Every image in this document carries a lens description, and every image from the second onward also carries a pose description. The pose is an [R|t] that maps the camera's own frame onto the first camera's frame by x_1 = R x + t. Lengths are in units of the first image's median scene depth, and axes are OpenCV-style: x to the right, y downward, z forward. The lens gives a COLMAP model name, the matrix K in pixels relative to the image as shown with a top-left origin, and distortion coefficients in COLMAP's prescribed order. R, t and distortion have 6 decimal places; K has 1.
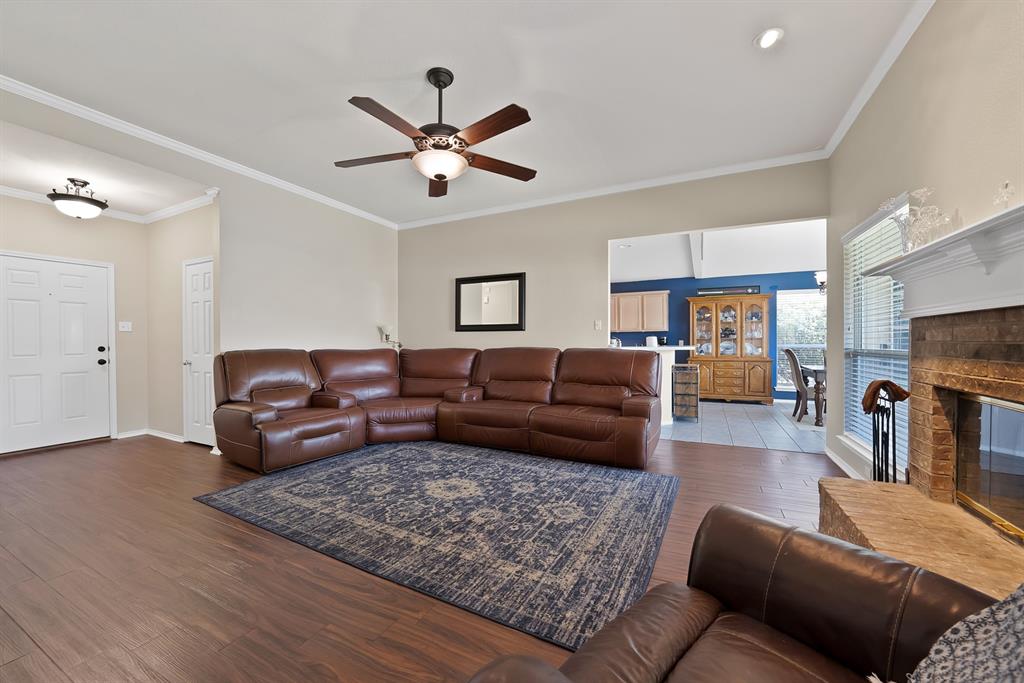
lens RADIAL K [[378.7, 0, 509.5], [0, 378.7, 338.9], [0, 0, 1]] dist [-0.028534, 0.007085]
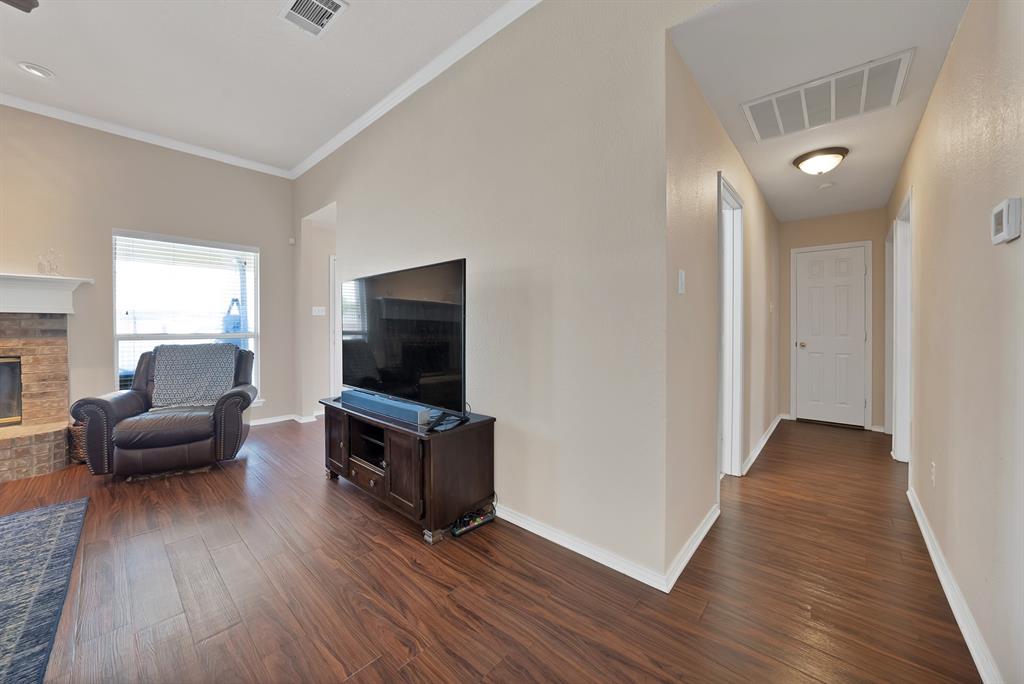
lens RADIAL K [[369.3, 0, 508.4], [0, 369.3, 332.9], [0, 0, 1]] dist [-0.027940, 0.006014]
pose [[-0.958972, -0.000957, 0.283499, -1.000730], [0.001557, 0.999961, 0.008642, 0.011078], [-0.283496, 0.008729, -0.958934, 0.935635]]
